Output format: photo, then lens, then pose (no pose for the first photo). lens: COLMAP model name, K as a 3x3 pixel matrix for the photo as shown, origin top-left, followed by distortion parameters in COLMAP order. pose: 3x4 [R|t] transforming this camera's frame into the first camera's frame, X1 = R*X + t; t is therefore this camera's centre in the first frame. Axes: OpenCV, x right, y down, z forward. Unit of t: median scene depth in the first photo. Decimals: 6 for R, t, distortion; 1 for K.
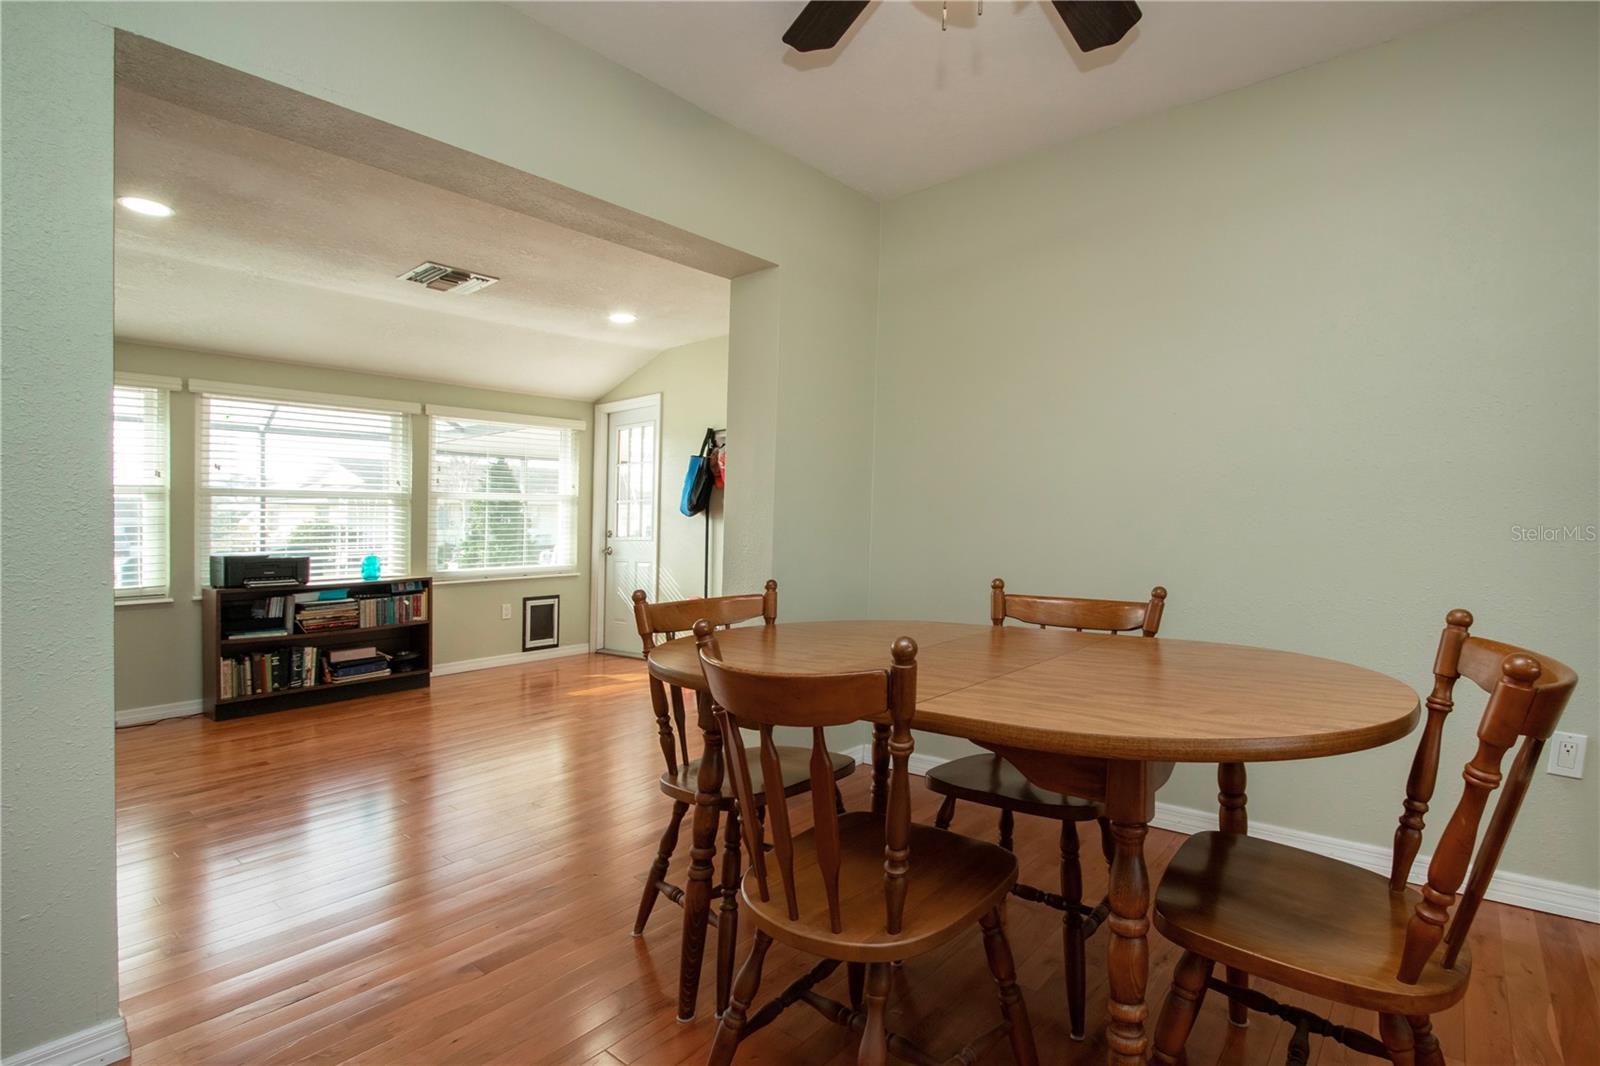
lens RADIAL K [[757.2, 0, 828.2], [0, 757.2, 507.5], [0, 0, 1]] dist [-0.001106, 0.000198]
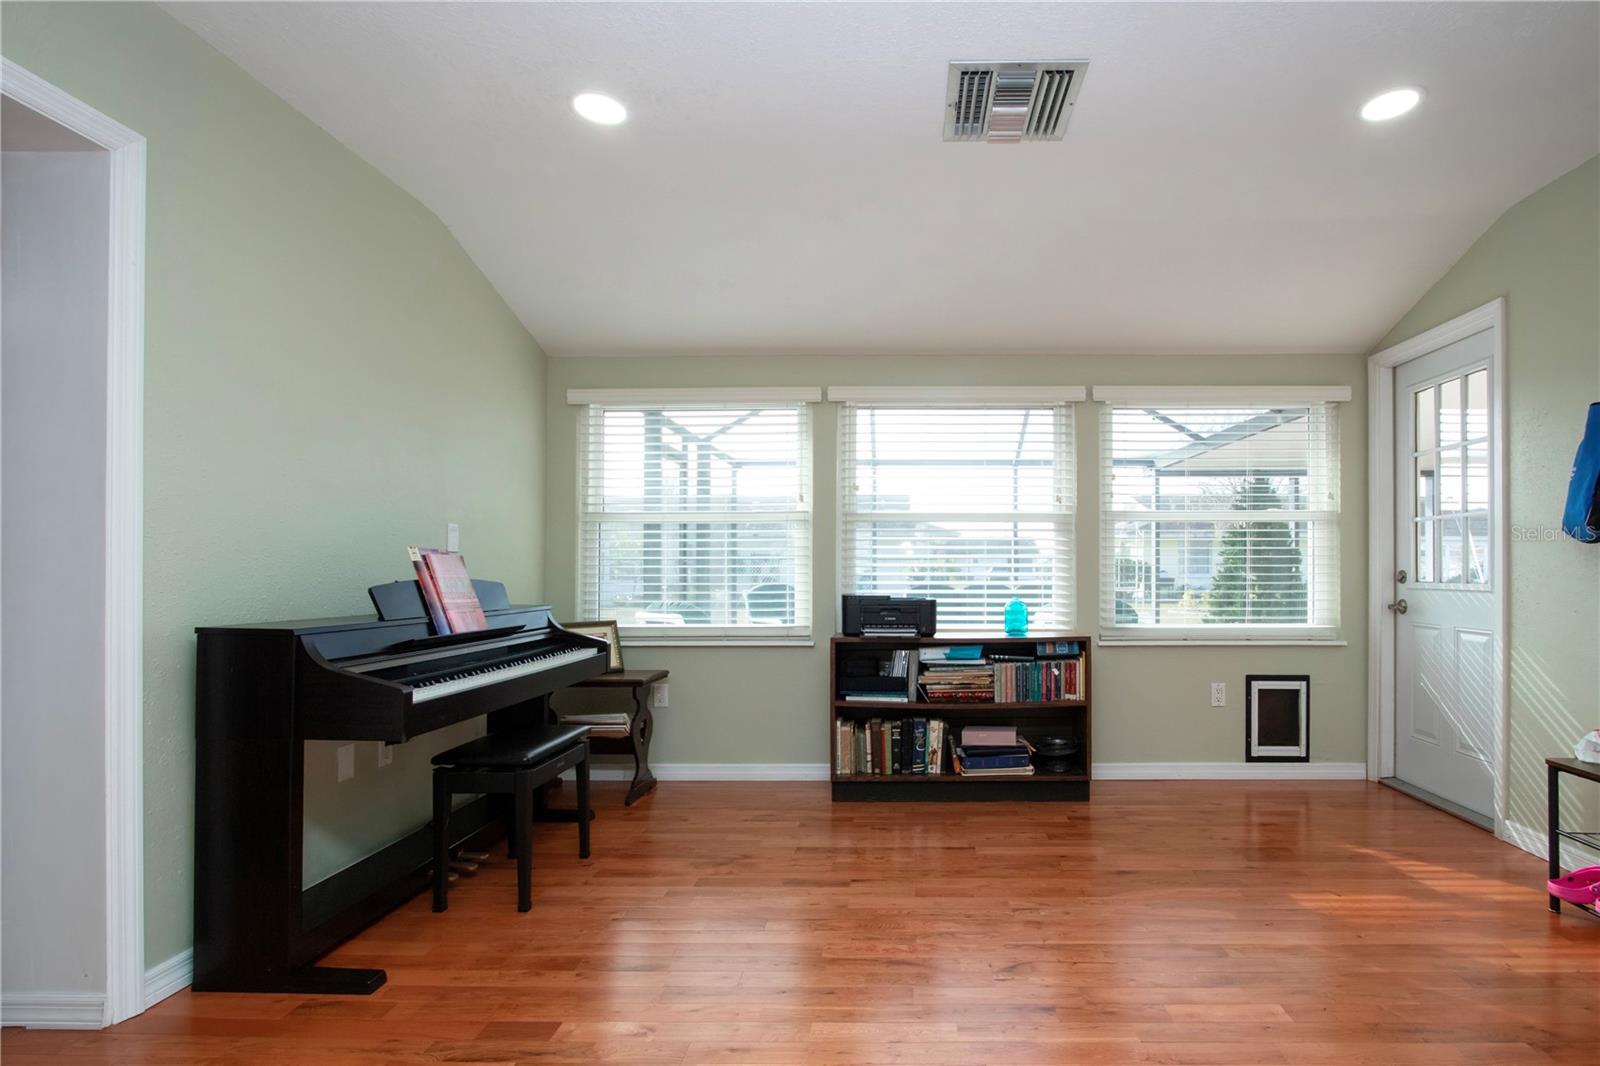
lens RADIAL K [[917.8, 0, 800.6], [0, 917.8, 518.8], [0, 0, 1]] dist [-0.000659, 0.000669]
pose [[0.635702, -0.024335, -0.771551, -0.059509], [0.010168, 0.999680, -0.023153, 0.003870], [0.771868, 0.006874, 0.635746, 0.296237]]
